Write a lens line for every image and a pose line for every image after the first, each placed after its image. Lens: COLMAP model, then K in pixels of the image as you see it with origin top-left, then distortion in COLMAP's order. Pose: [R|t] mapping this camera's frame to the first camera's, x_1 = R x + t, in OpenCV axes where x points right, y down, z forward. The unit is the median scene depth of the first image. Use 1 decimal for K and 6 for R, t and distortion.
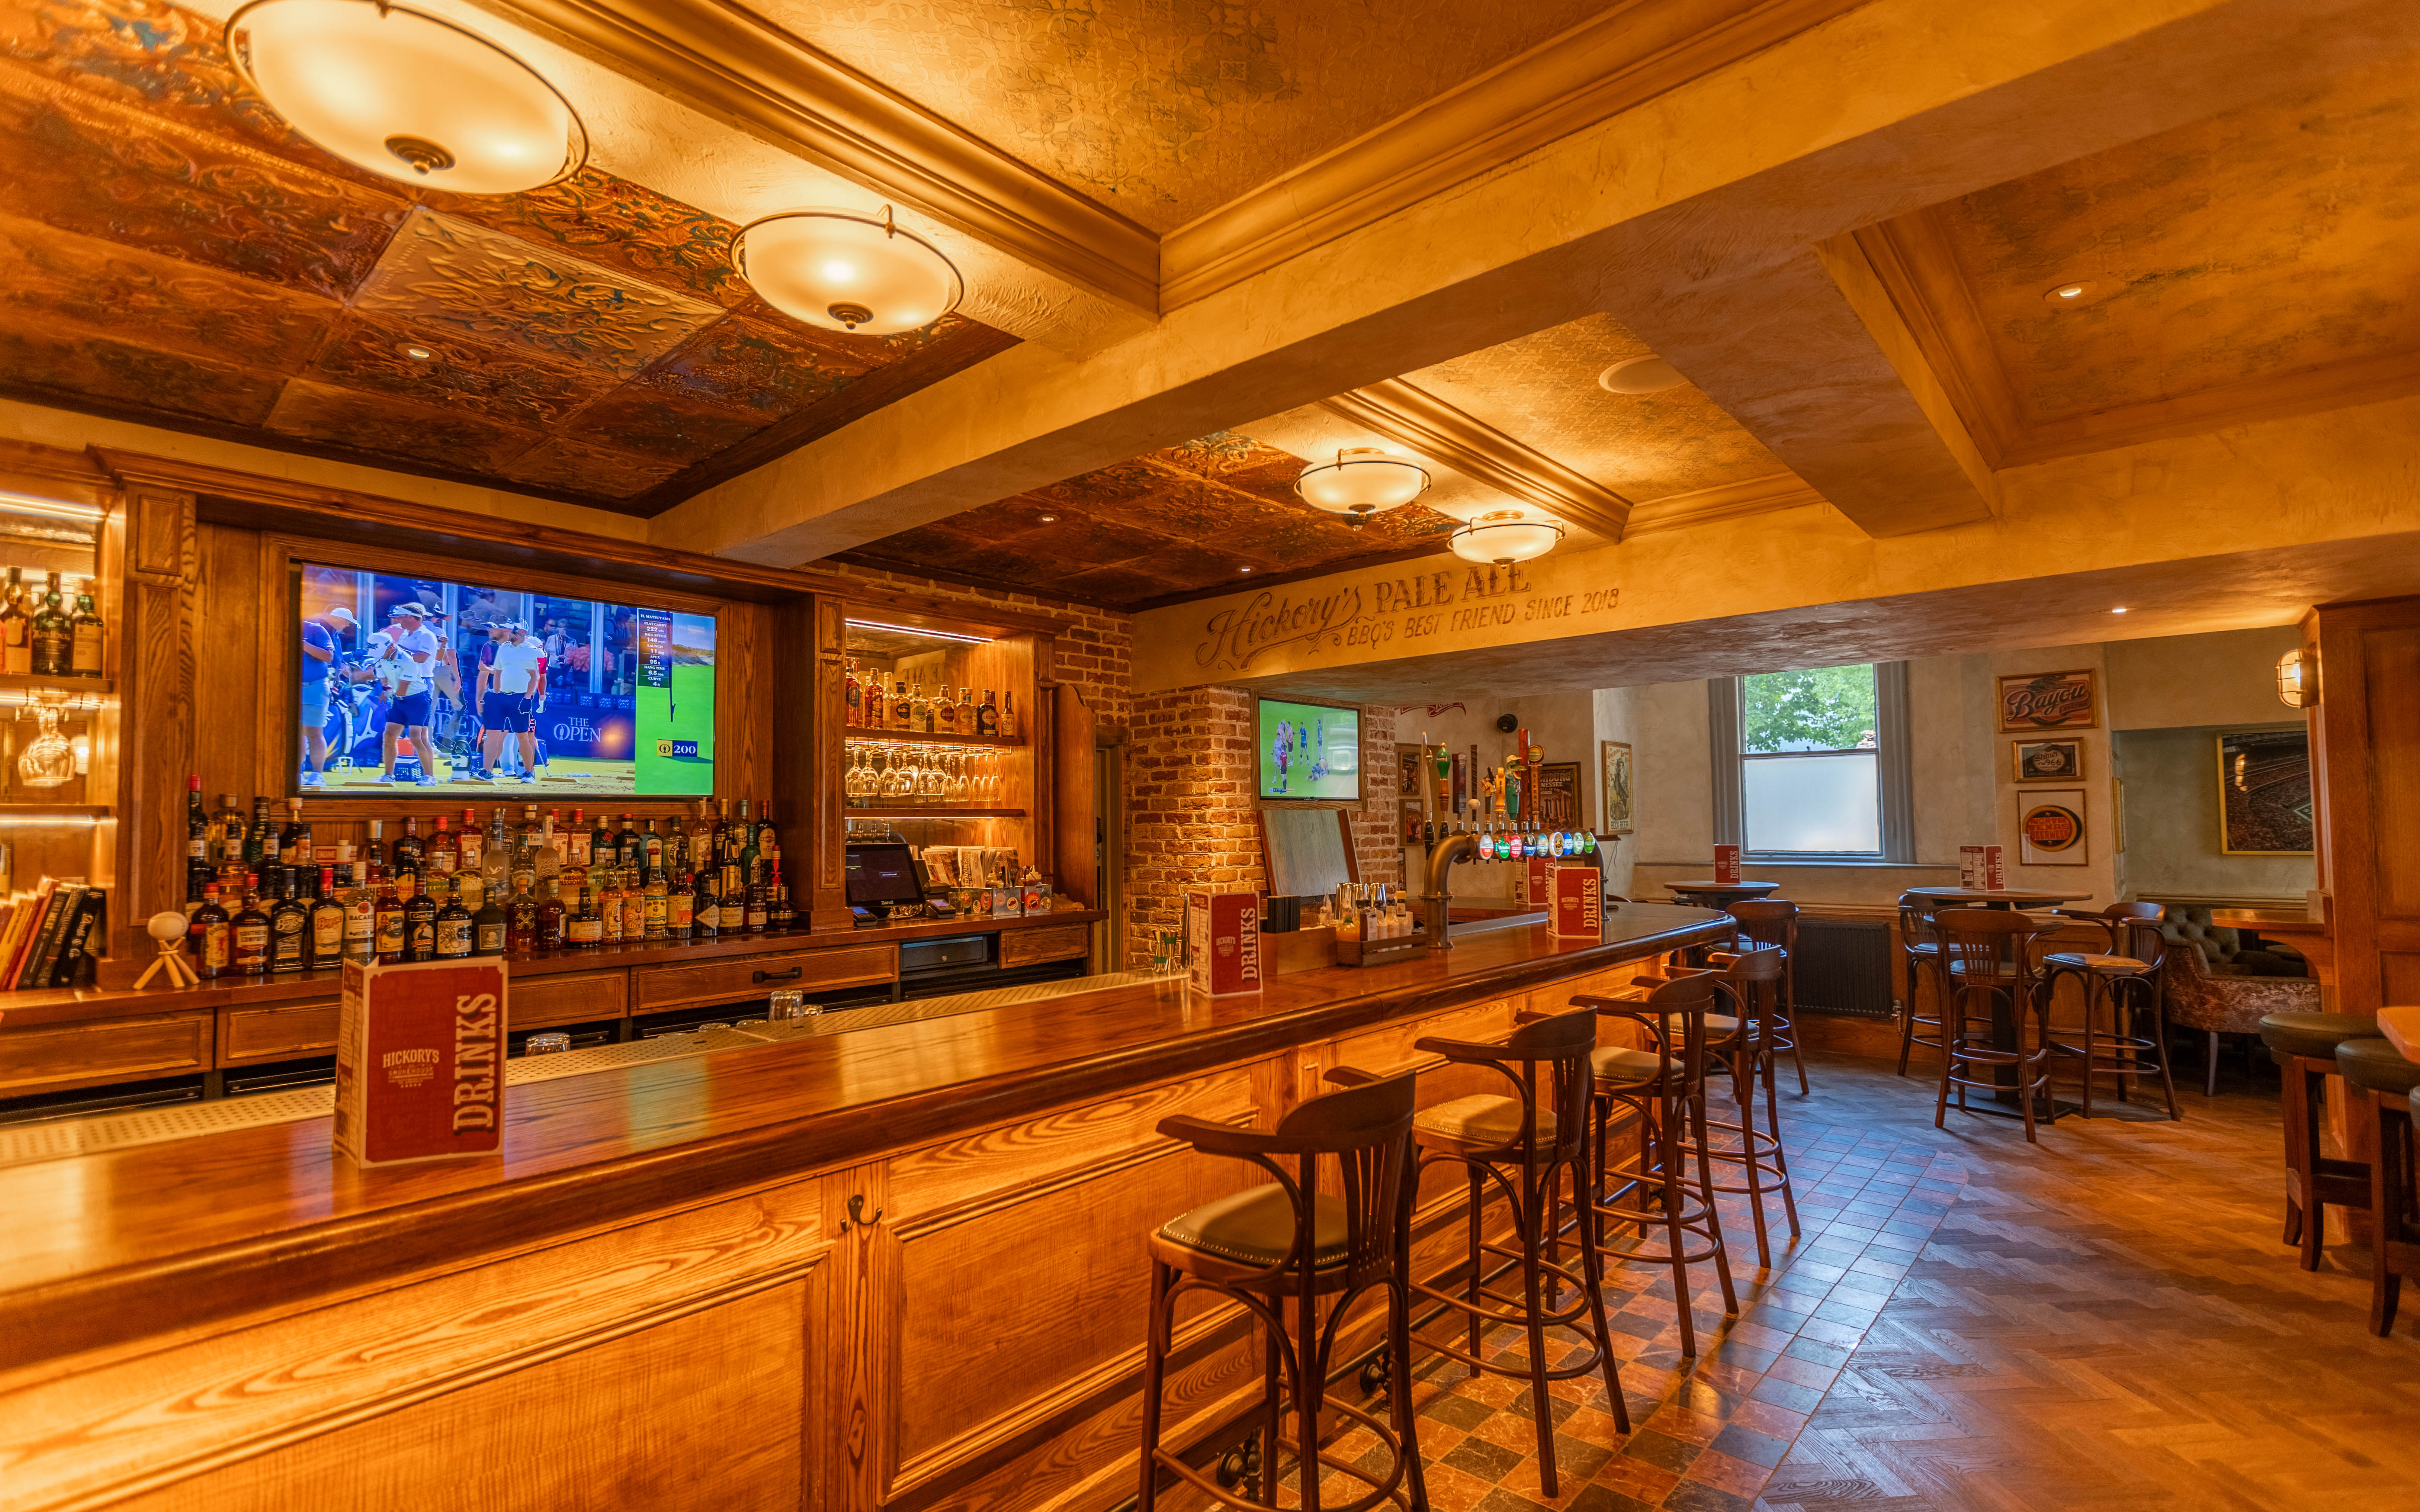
lens RADIAL K [[1112.3, 0, 1239.0], [0, 1112.3, 774.8], [0, 0, 1]] dist [0.004106, 0.000153]
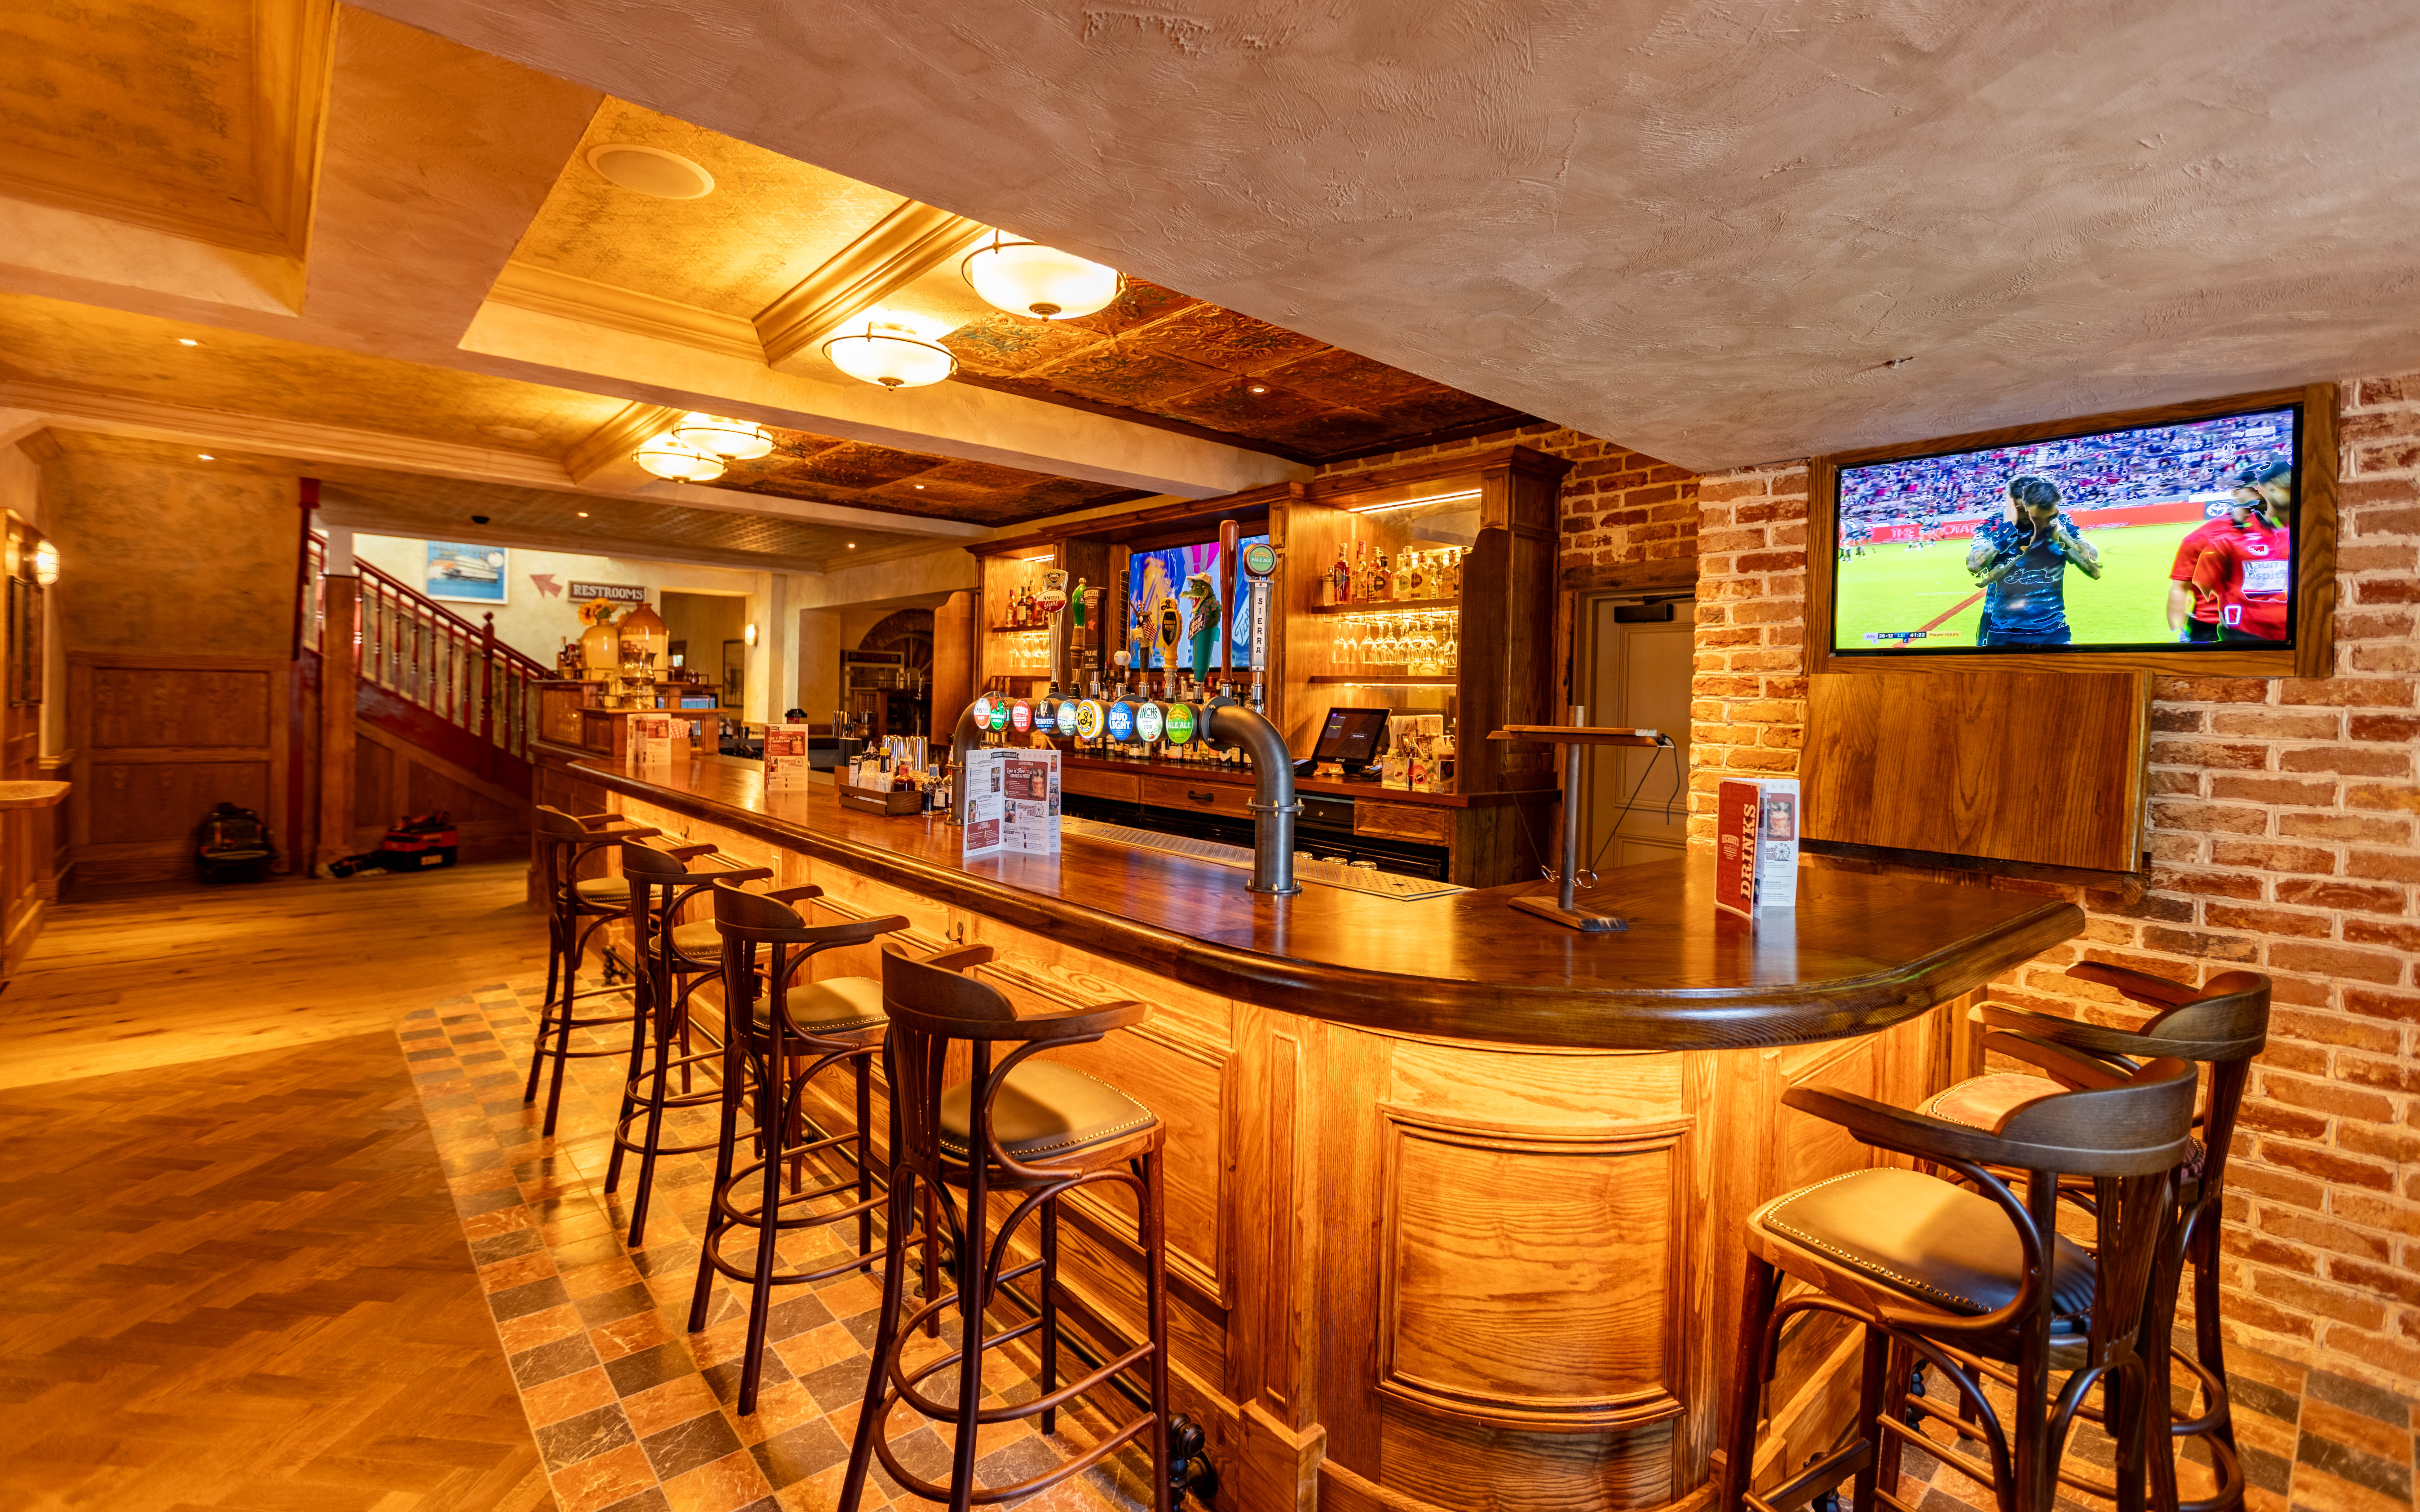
lens RADIAL K [[1074.1, 0, 1202.4], [0, 1074.1, 709.6], [0, 0, 1]] dist [0.003158, 0.000727]
pose [[-0.135981, 0.020119, -0.990507, 0.740451], [0.024506, 0.999556, 0.016939, 0.041141], [0.990408, -0.021970, -0.136414, 0.974250]]
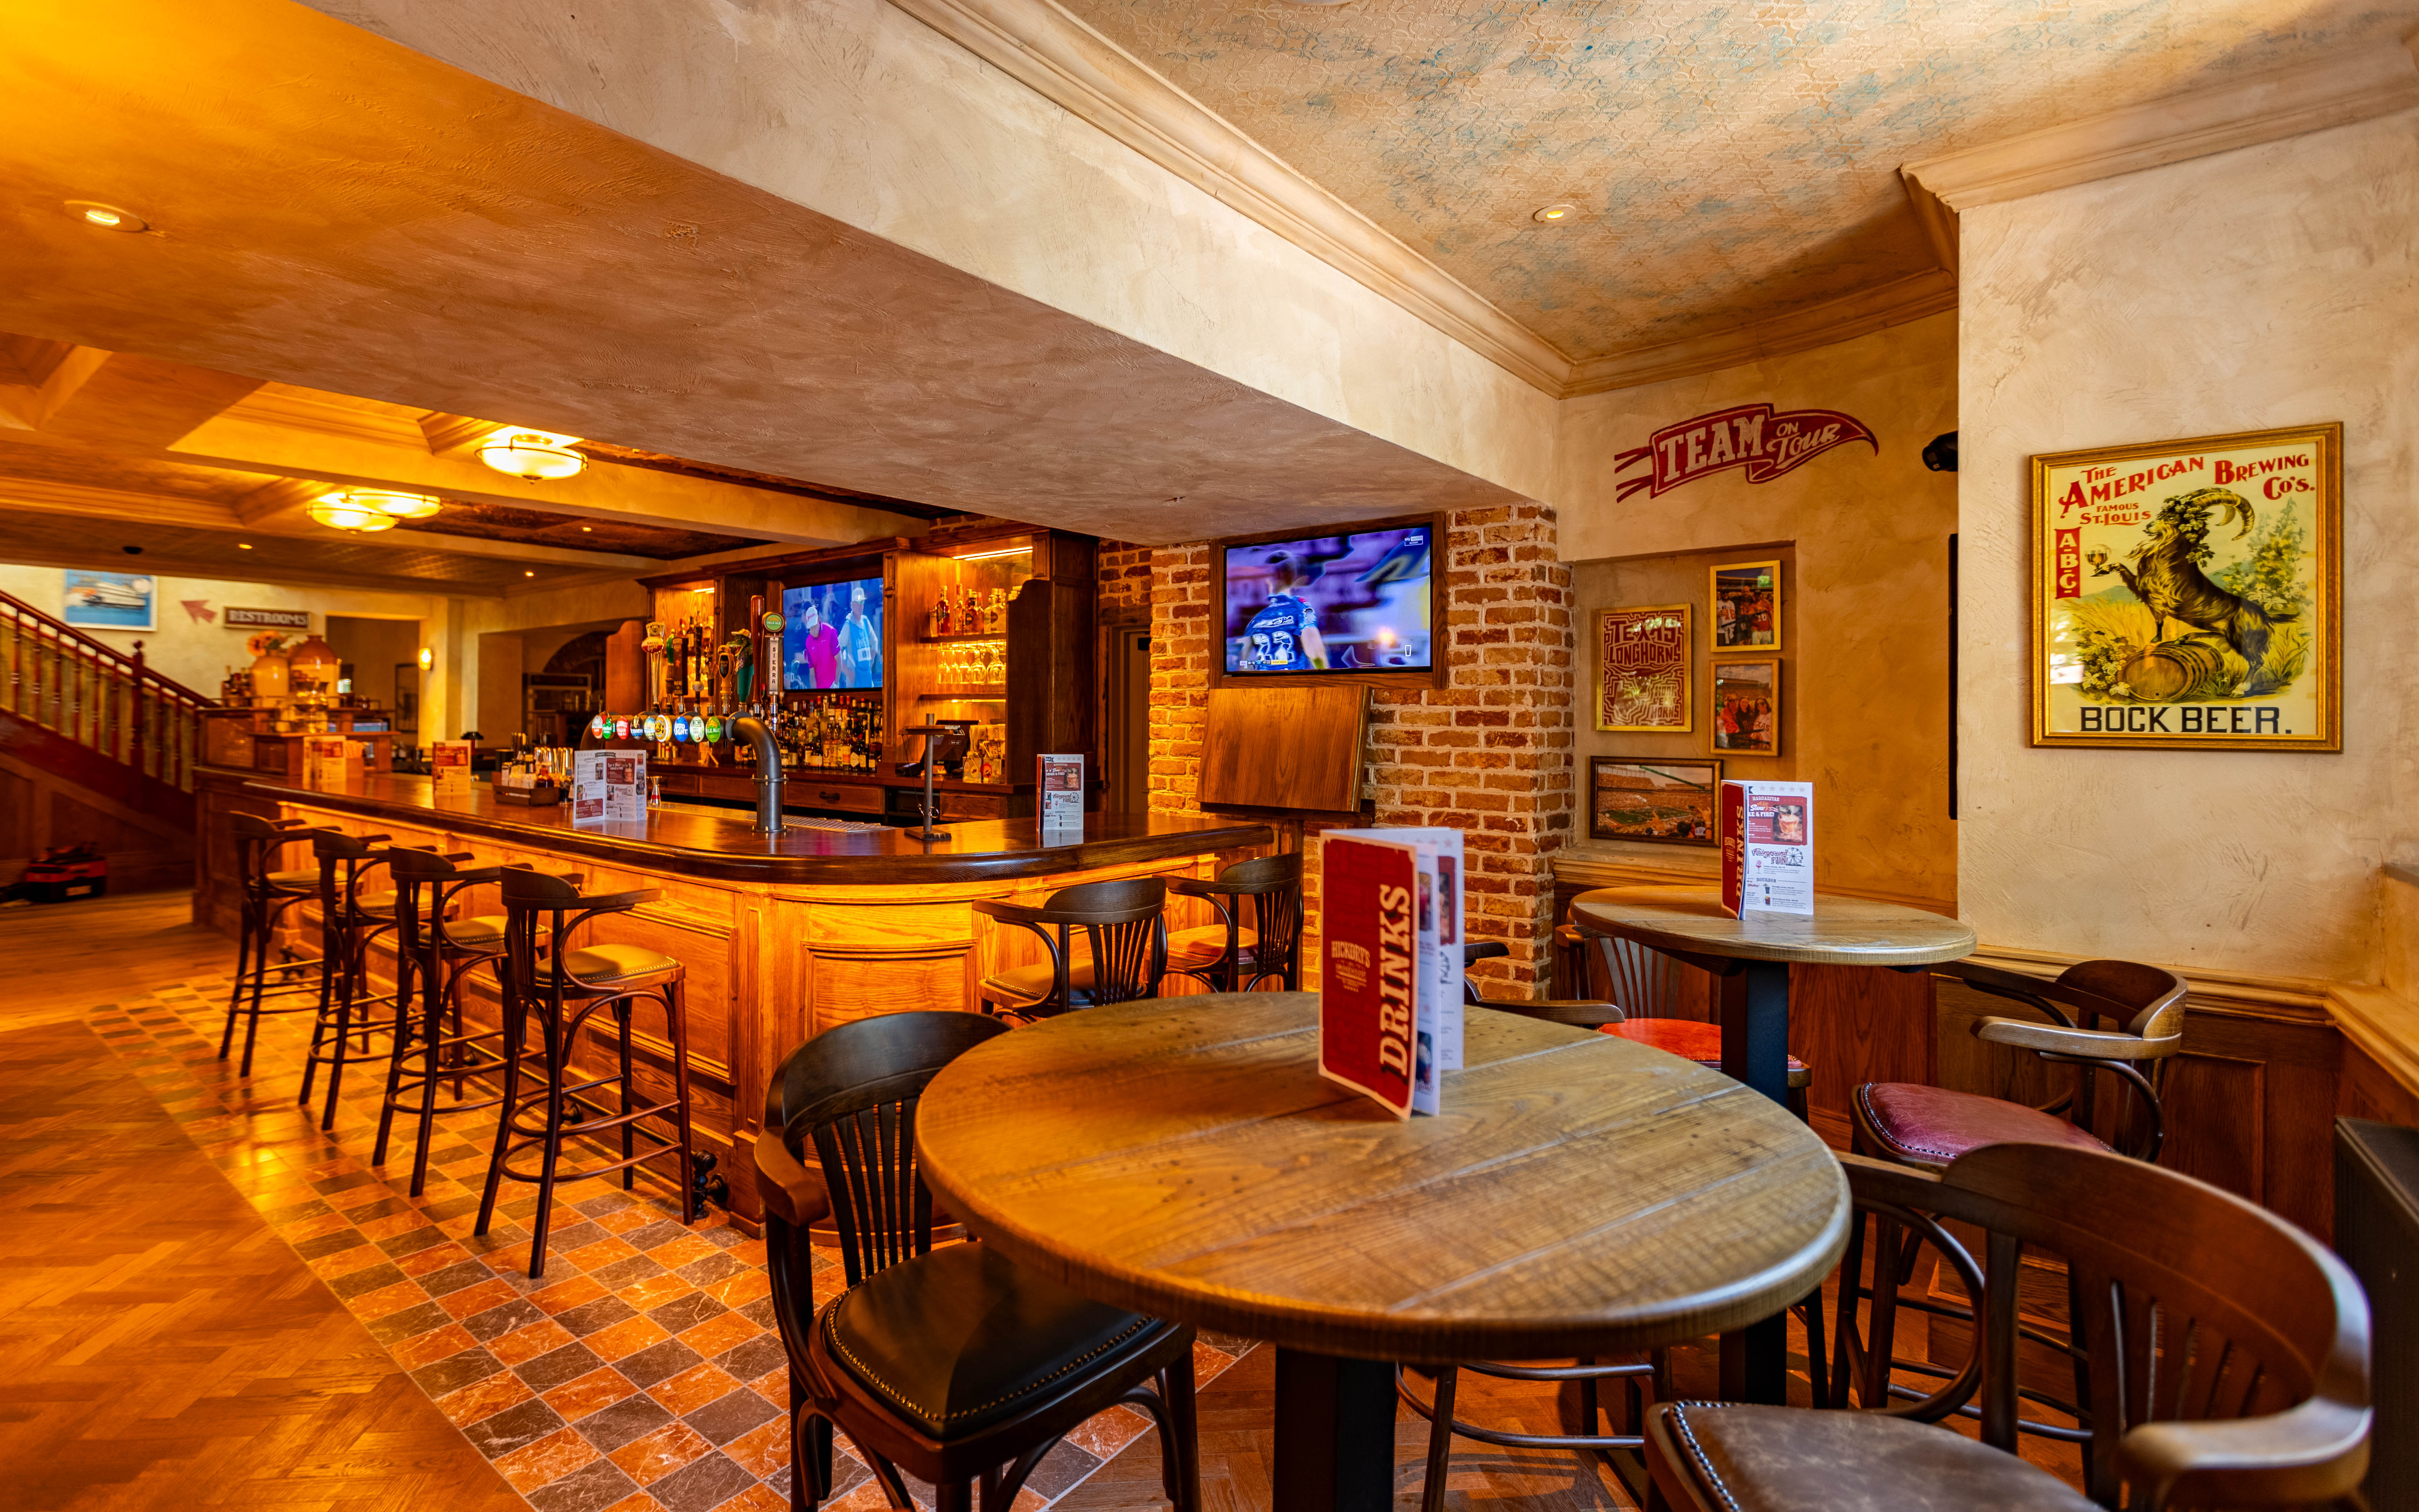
lens RADIAL K [[1138.1, 0, 1125.5], [0, 1138.1, 706.6], [0, 0, 1]] dist [0.006733, -0.000133]
pose [[0.012839, 0.004144, -0.999909, 1.051913], [0.040879, 0.999153, 0.004665, 0.047365], [0.999082, -0.040935, 0.012658, 1.168614]]
